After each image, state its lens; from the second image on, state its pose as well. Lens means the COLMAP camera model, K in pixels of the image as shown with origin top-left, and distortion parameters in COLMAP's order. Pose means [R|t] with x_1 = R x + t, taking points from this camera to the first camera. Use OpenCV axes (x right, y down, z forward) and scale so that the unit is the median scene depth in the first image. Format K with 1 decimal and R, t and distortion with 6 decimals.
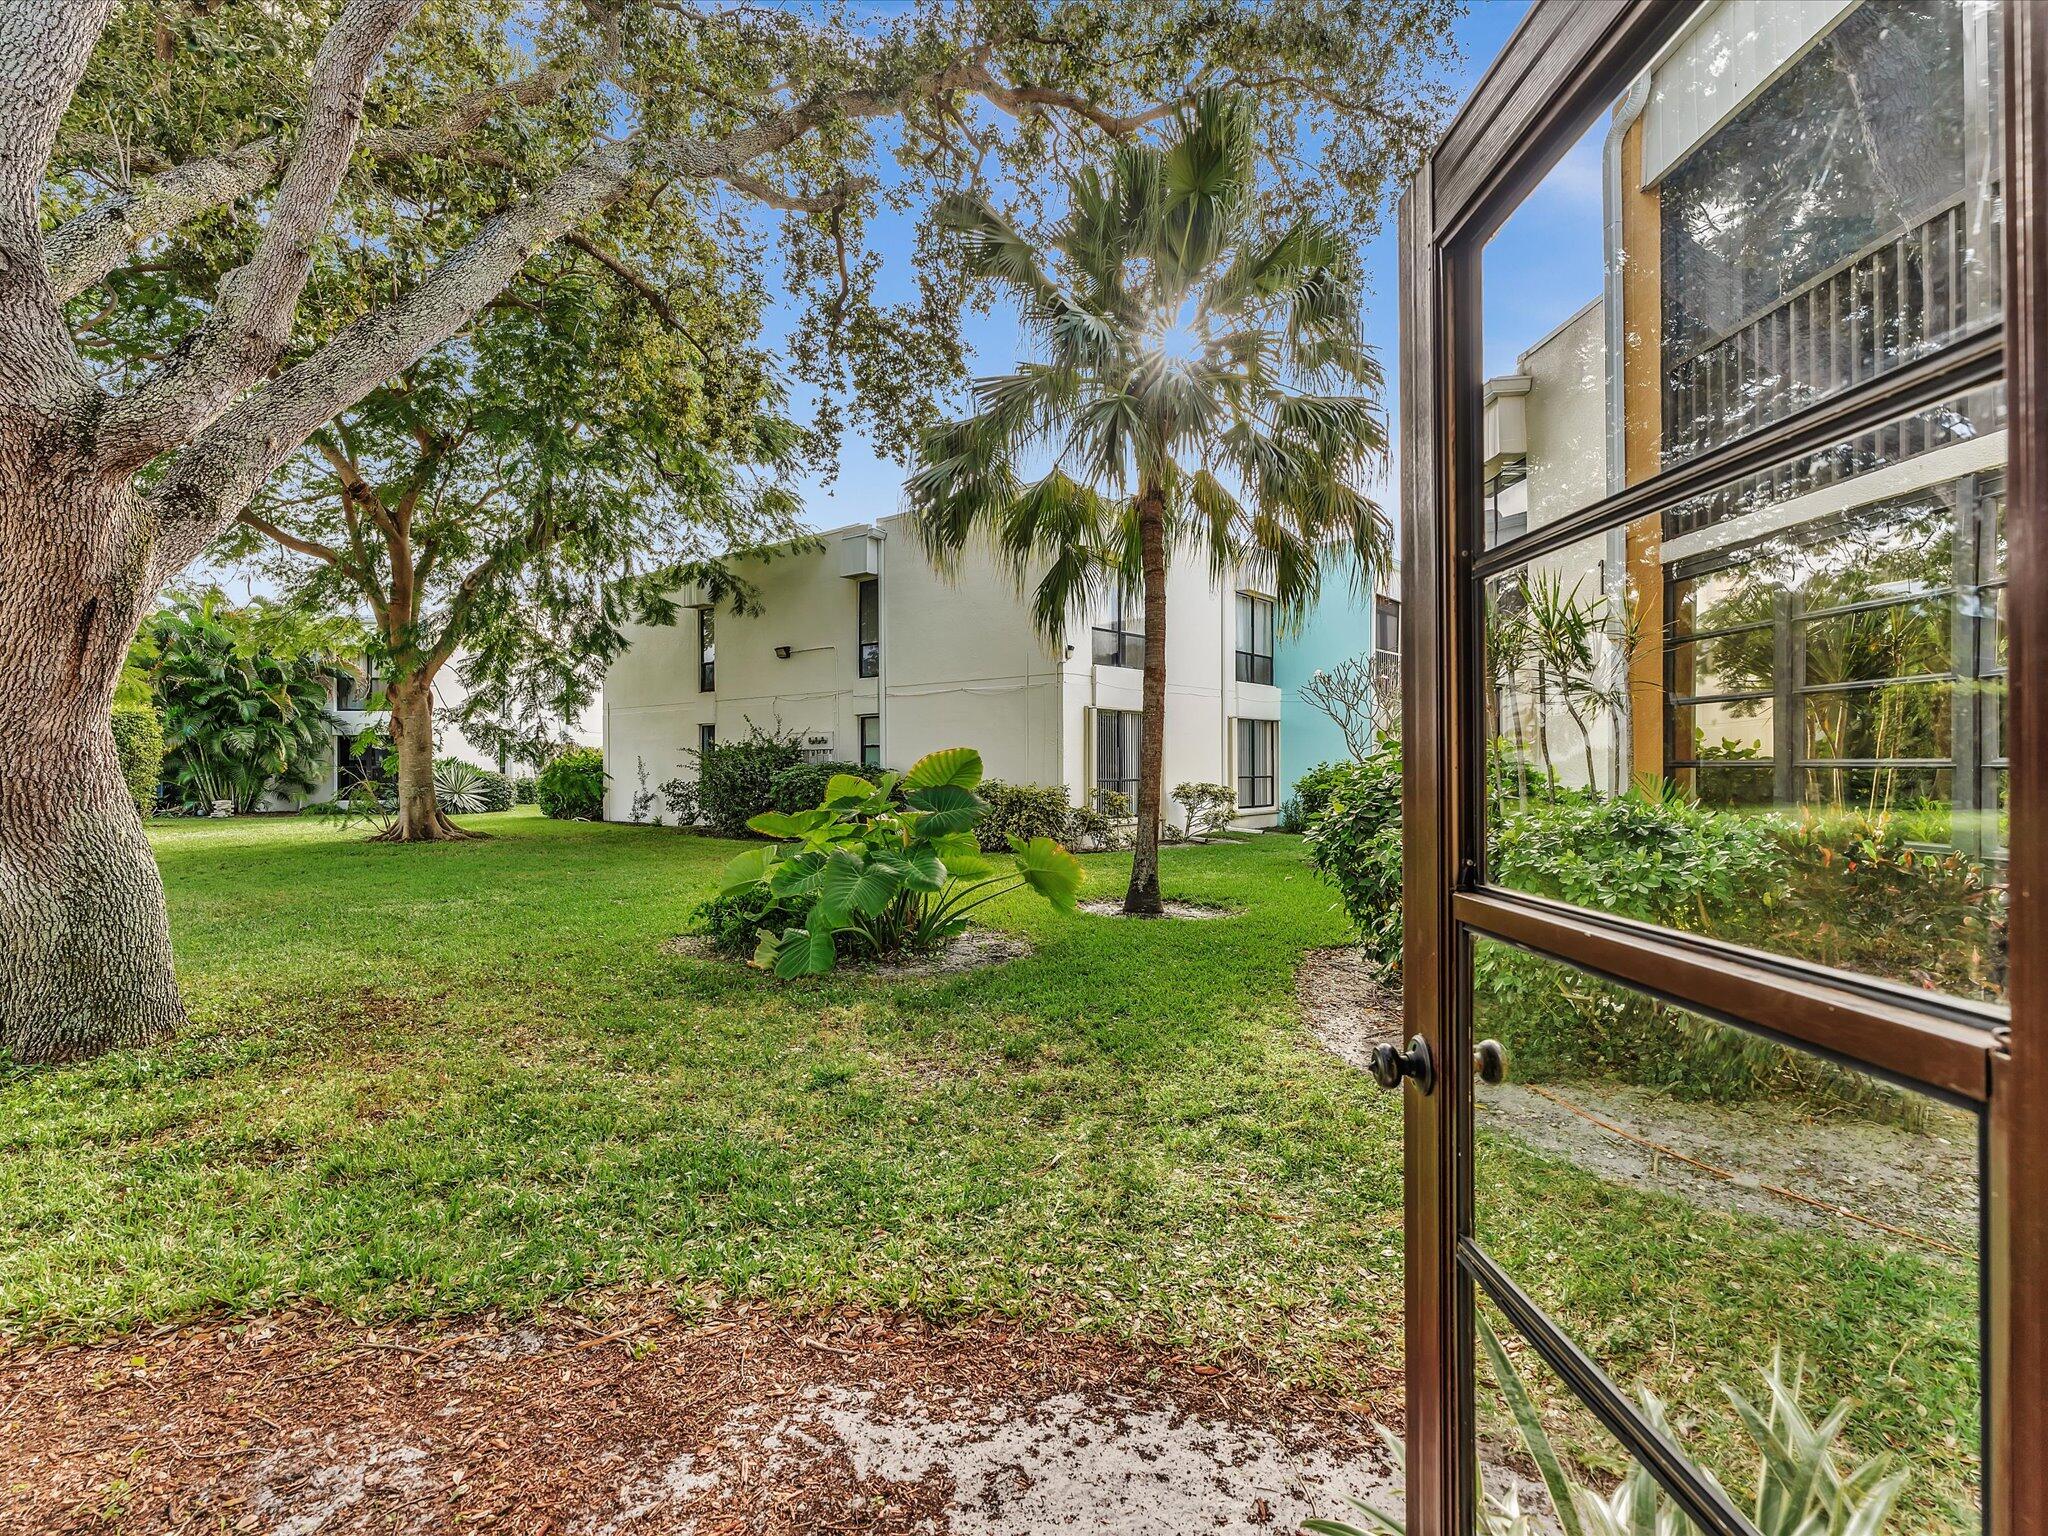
lens RADIAL K [[1026.1, 0, 1026.1], [0, 1026.1, 770.2], [0, 0, 1]] dist [-0.005427, 0.002302]
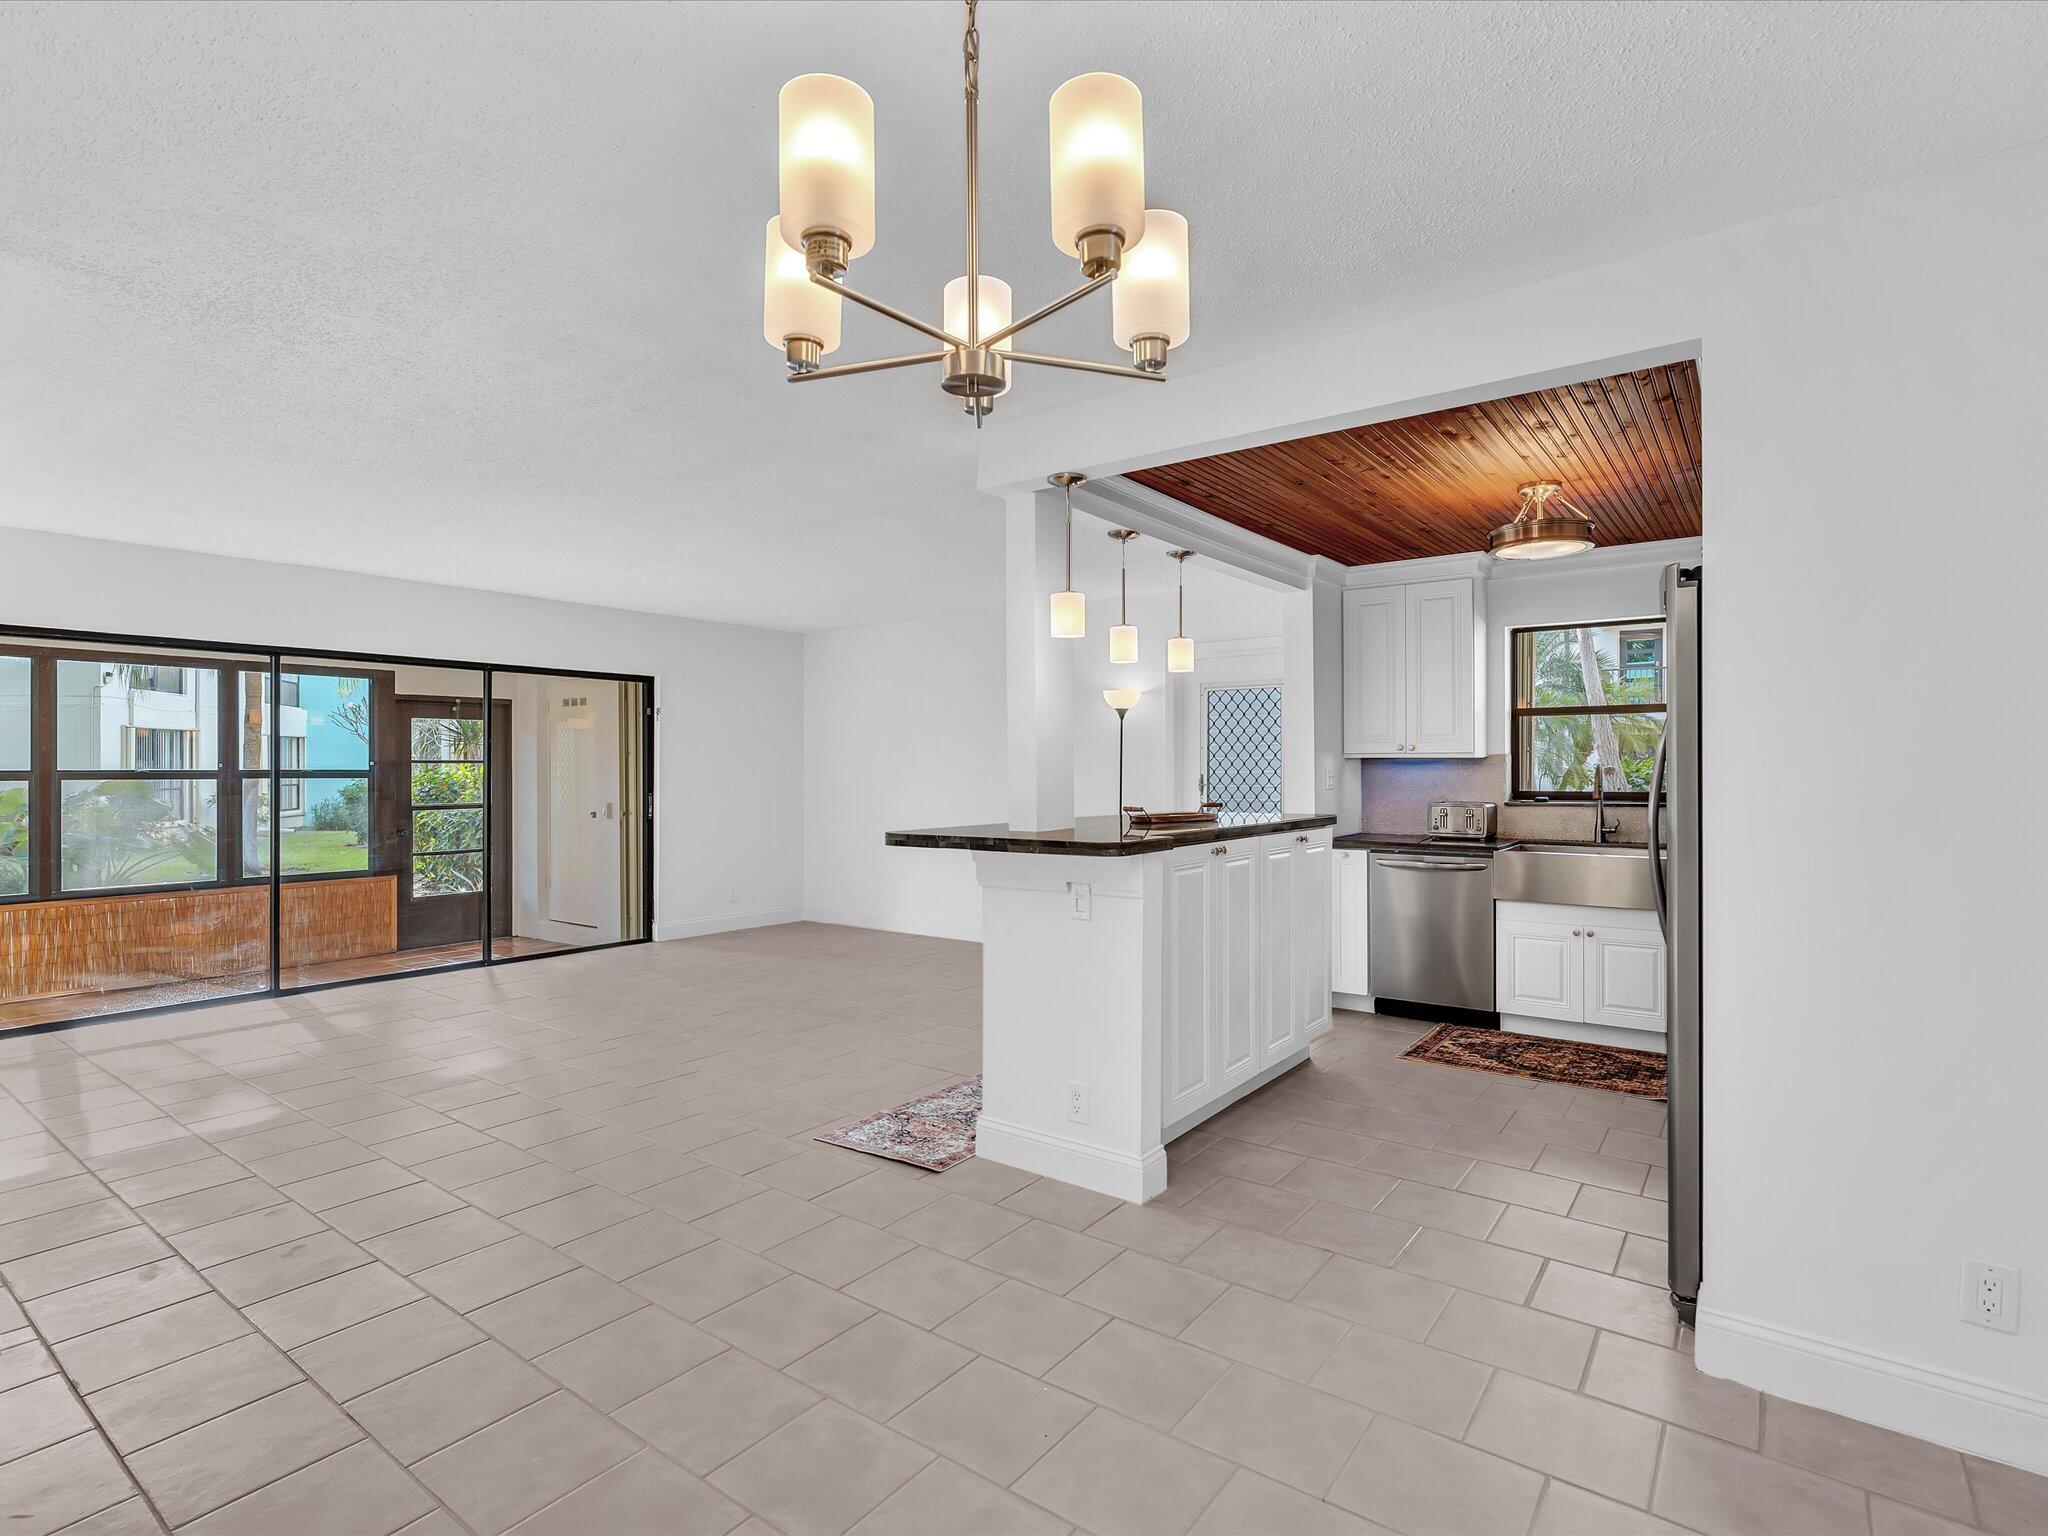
lens RADIAL K [[1026.1, 0, 1026.1], [0, 1026.1, 770.2], [0, 0, 1]] dist [-0.005427, 0.002302]
pose [[0.622253, 0.001910, 0.782814, -0.552971], [0.002119, 0.999989, -0.004124, -0.013461], [-0.782813, 0.004225, 0.622242, -1.330991]]
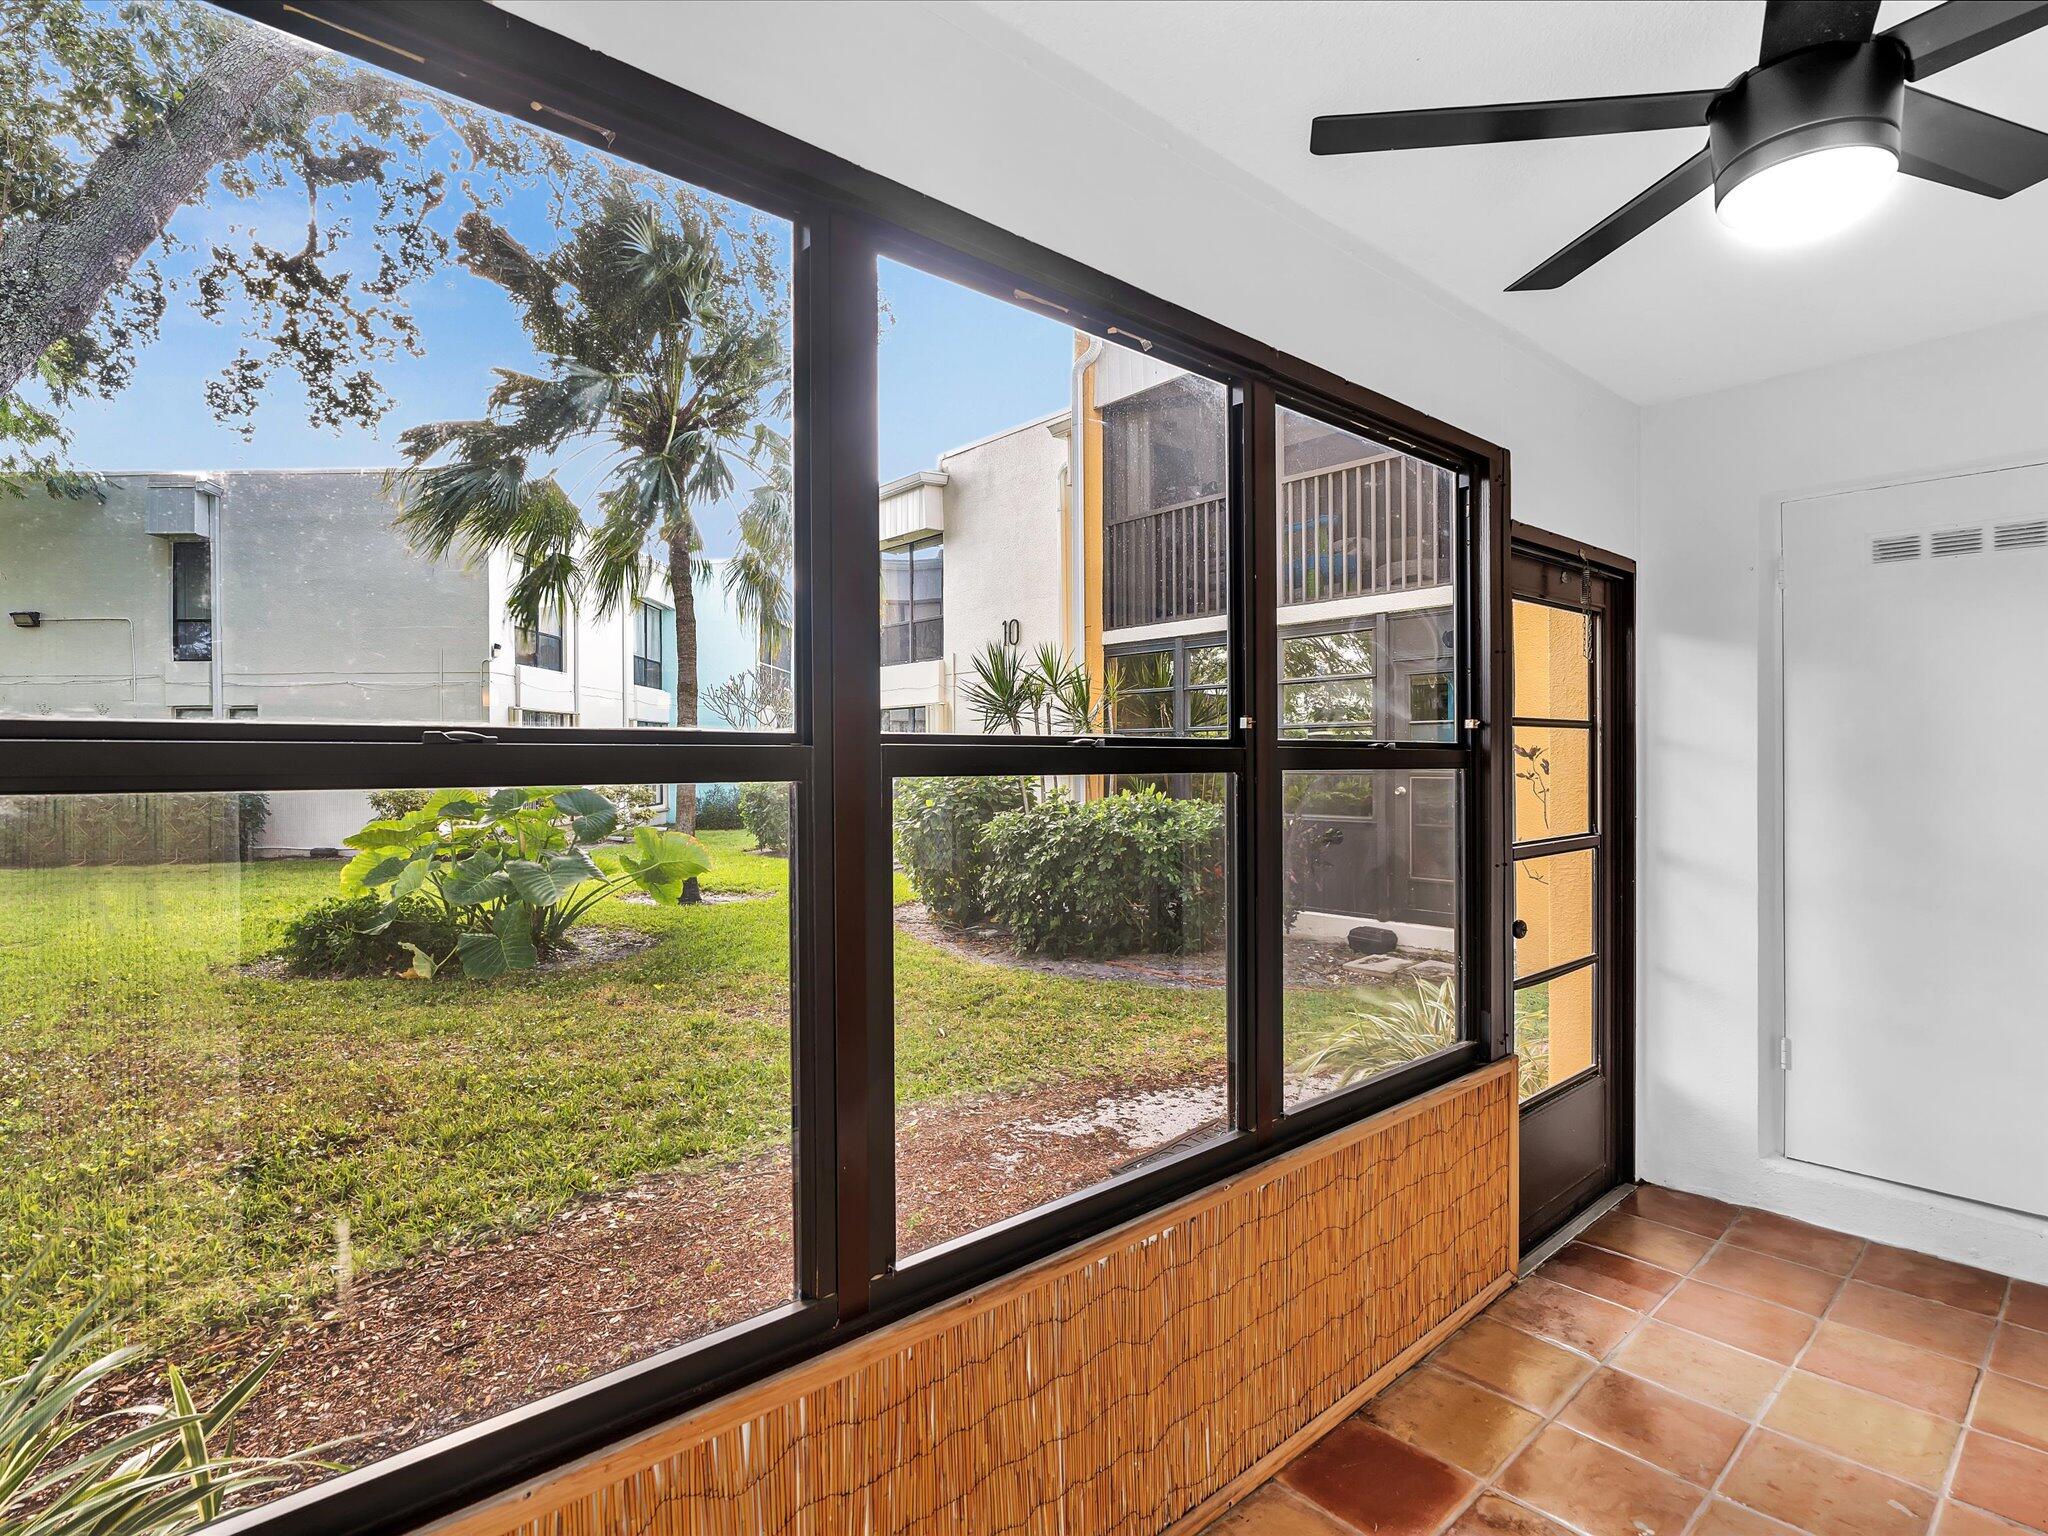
lens RADIAL K [[1026.1, 0, 1026.1], [0, 1026.1, 770.2], [0, 0, 1]] dist [-0.005427, 0.002302]
pose [[0.772620, -0.006321, 0.634838, -0.478341], [0.004460, 0.999980, 0.004529, -0.012718], [-0.634853, -0.000668, 0.772632, -0.157663]]
